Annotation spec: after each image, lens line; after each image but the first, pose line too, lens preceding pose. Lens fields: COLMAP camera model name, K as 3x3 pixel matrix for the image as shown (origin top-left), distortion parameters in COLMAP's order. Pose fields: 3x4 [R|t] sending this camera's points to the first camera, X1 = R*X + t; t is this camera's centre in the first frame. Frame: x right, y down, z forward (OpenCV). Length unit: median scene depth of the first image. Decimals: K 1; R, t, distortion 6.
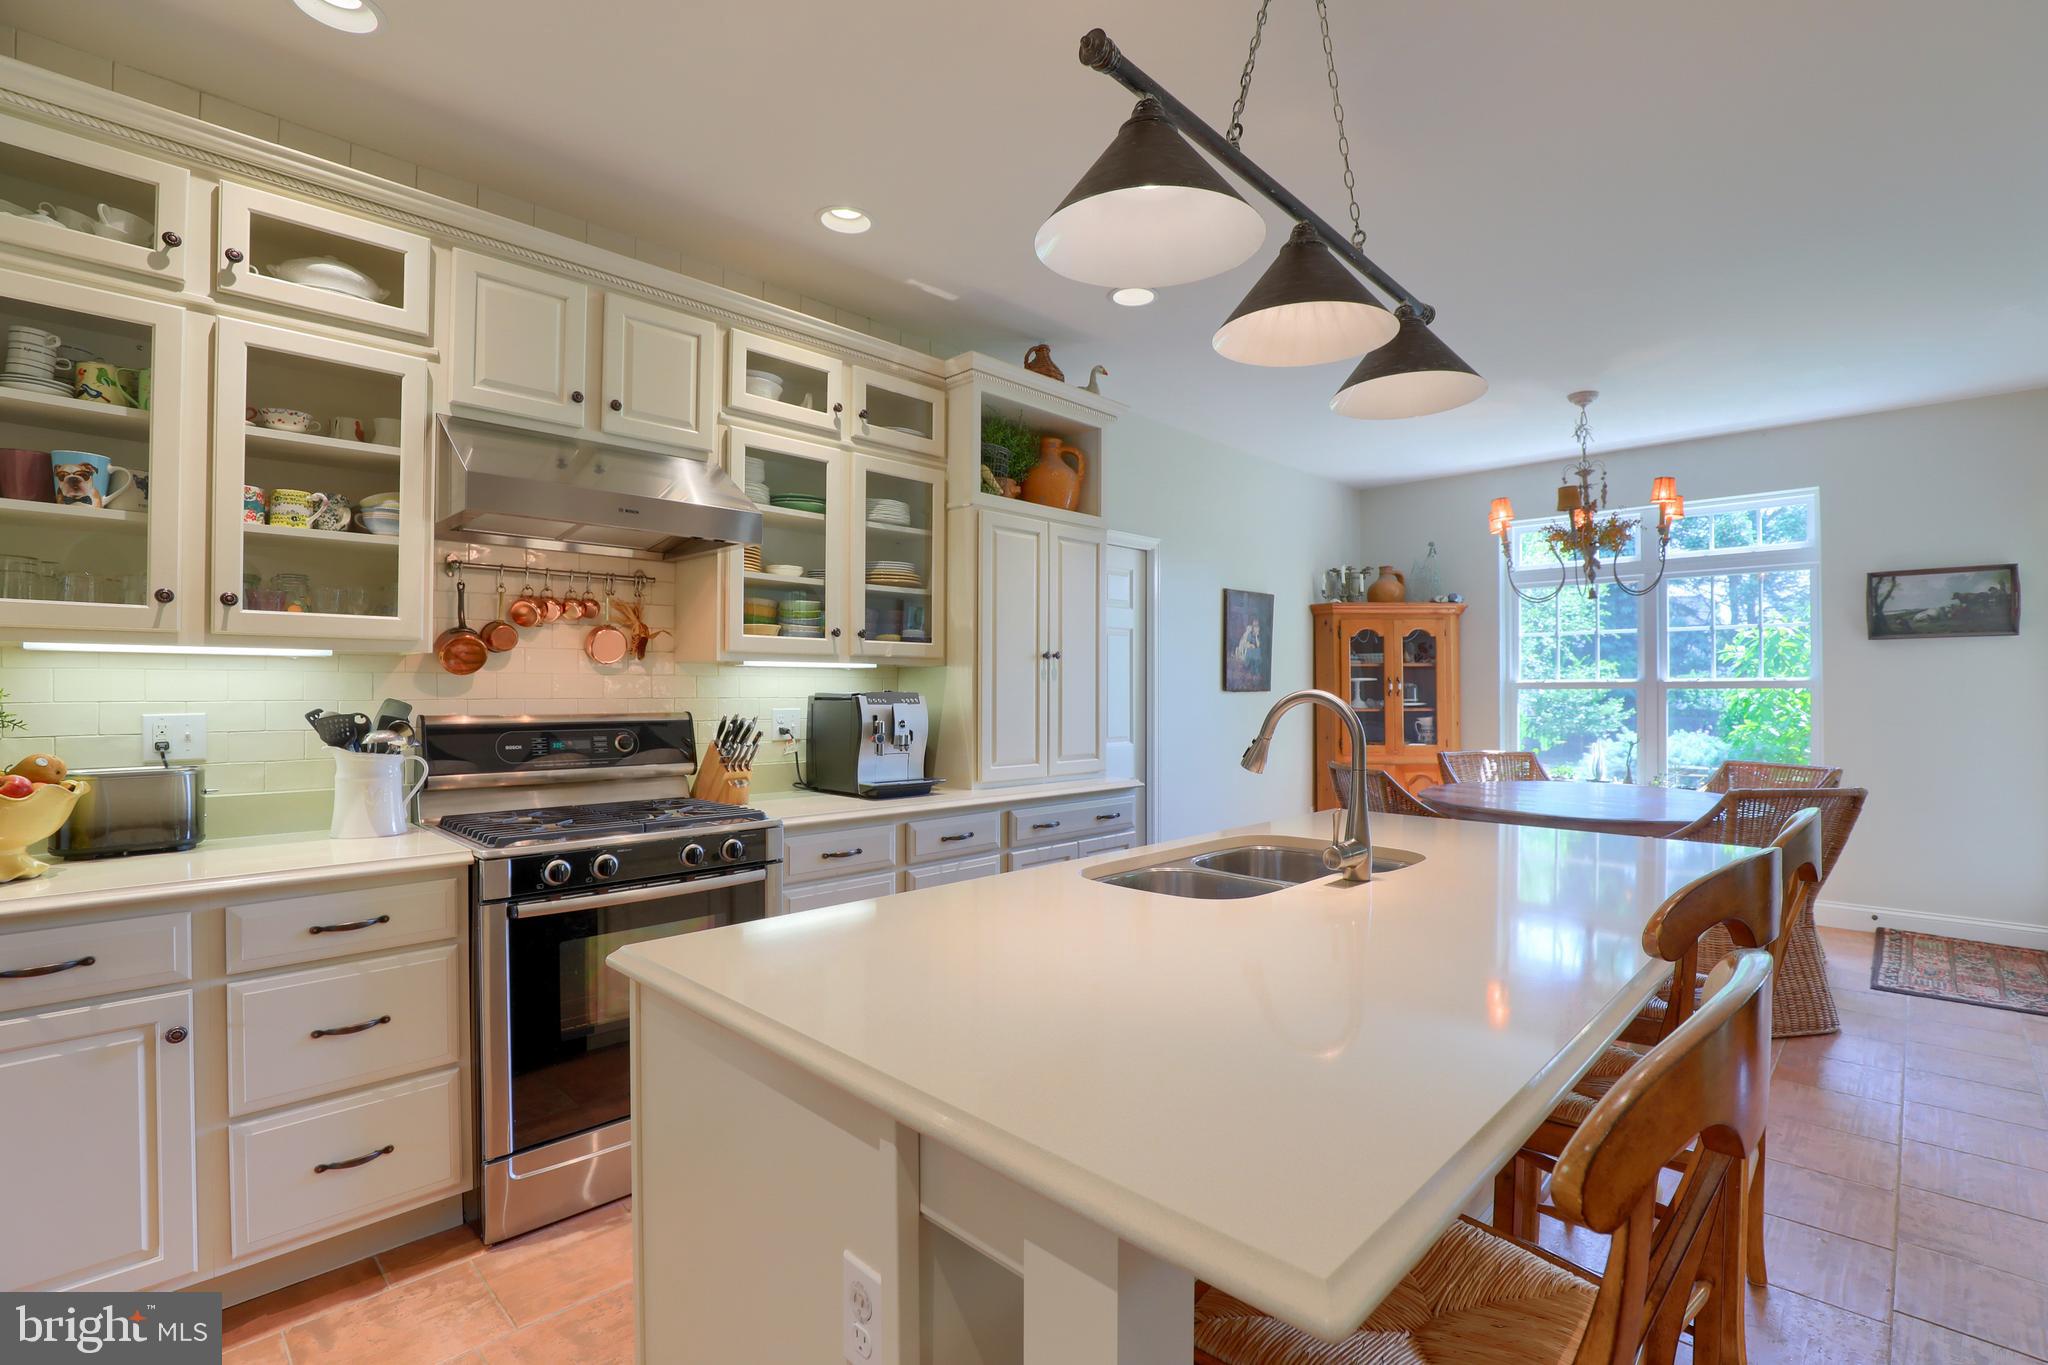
lens RADIAL K [[943.8, 0, 1060.4], [0, 943.8, 688.2], [0, 0, 1]] dist [-0.037296, 0.008358]
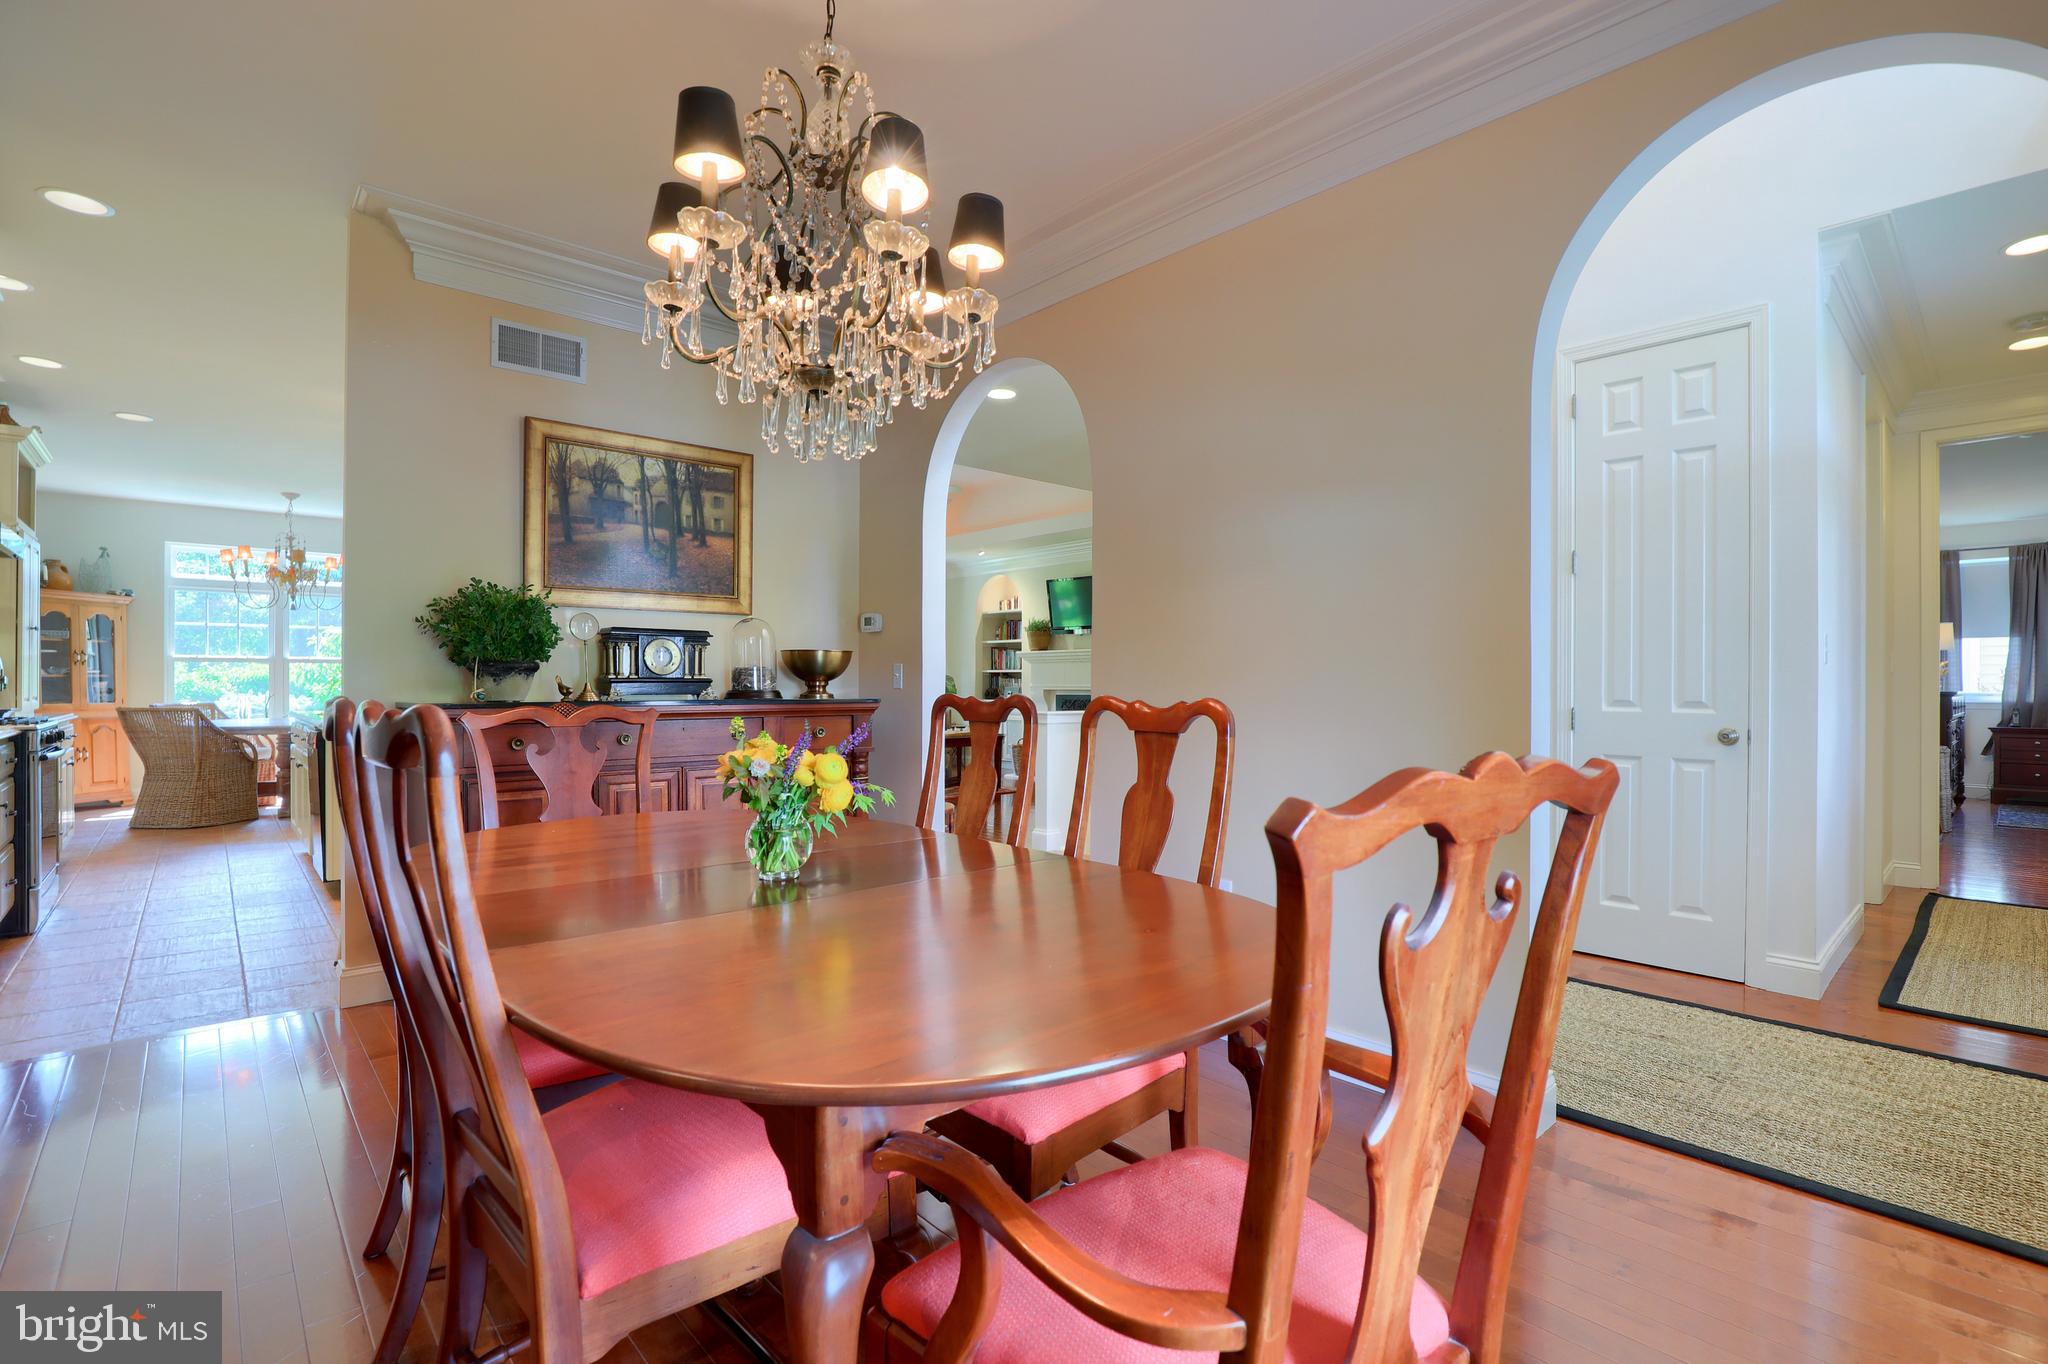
lens RADIAL K [[931.5, 0, 1057.1], [0, 931.5, 682.9], [0, 0, 1]] dist [-0.026848, 0.000417]
pose [[0.067543, -0.001314, 0.997715, -1.446346], [-0.007396, 0.999971, 0.001818, 0.037148], [-0.997689, -0.007502, 0.067531, -0.761626]]
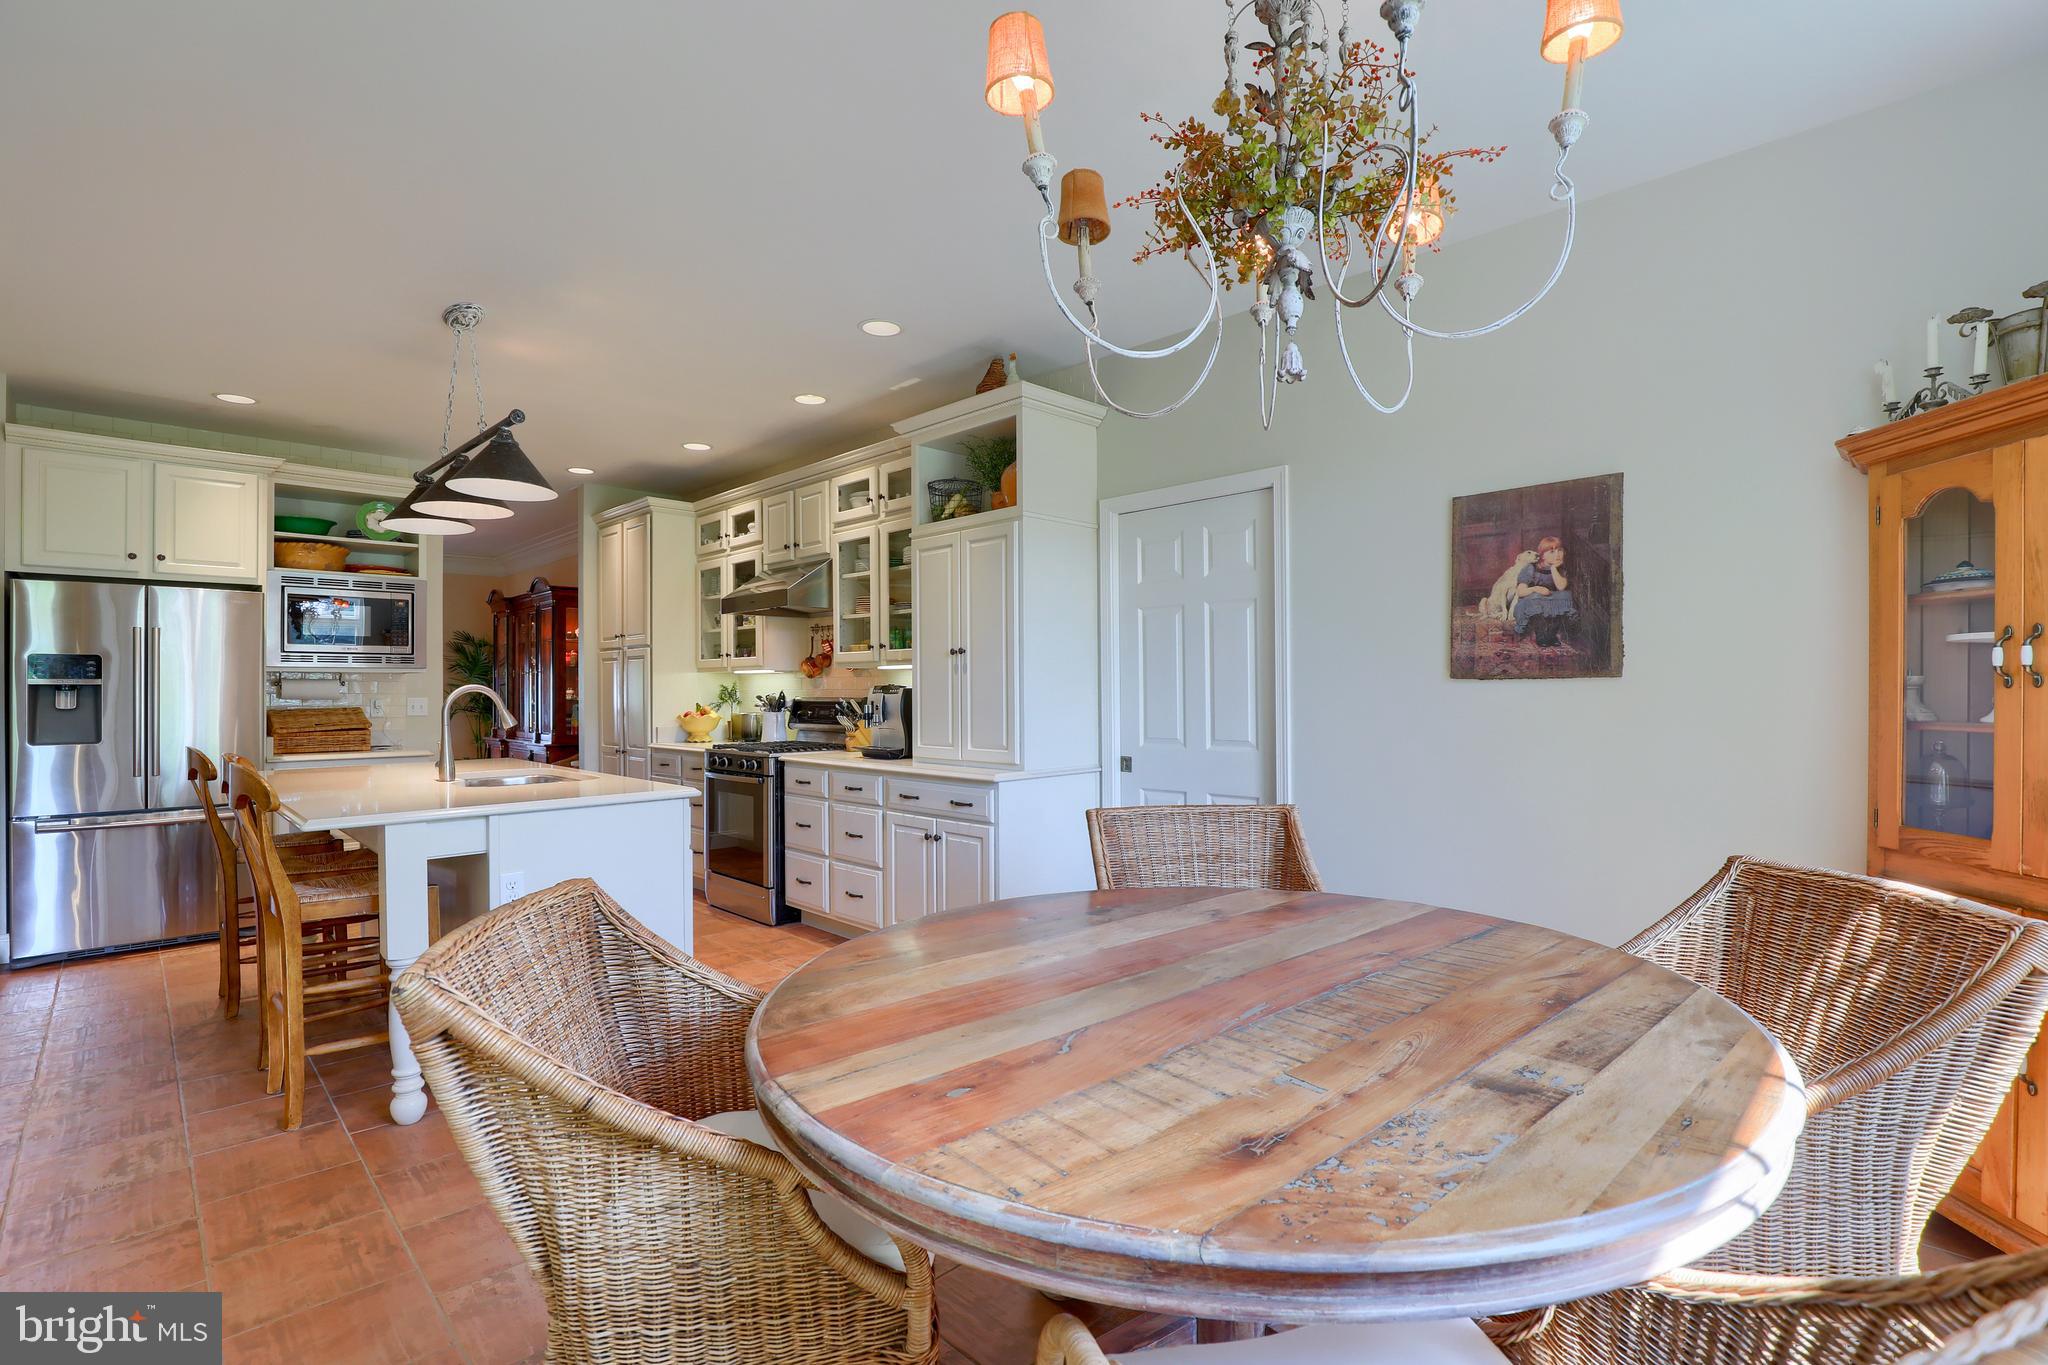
lens RADIAL K [[931.5, 0, 1057.1], [0, 931.5, 683.4], [0, 0, 1]] dist [-0.026848, 0.000417]
pose [[-0.016698, -0.005476, -0.999846, 1.215404], [0.009036, 0.999943, -0.005628, 0.011424], [0.999820, -0.009129, -0.016647, 1.271162]]
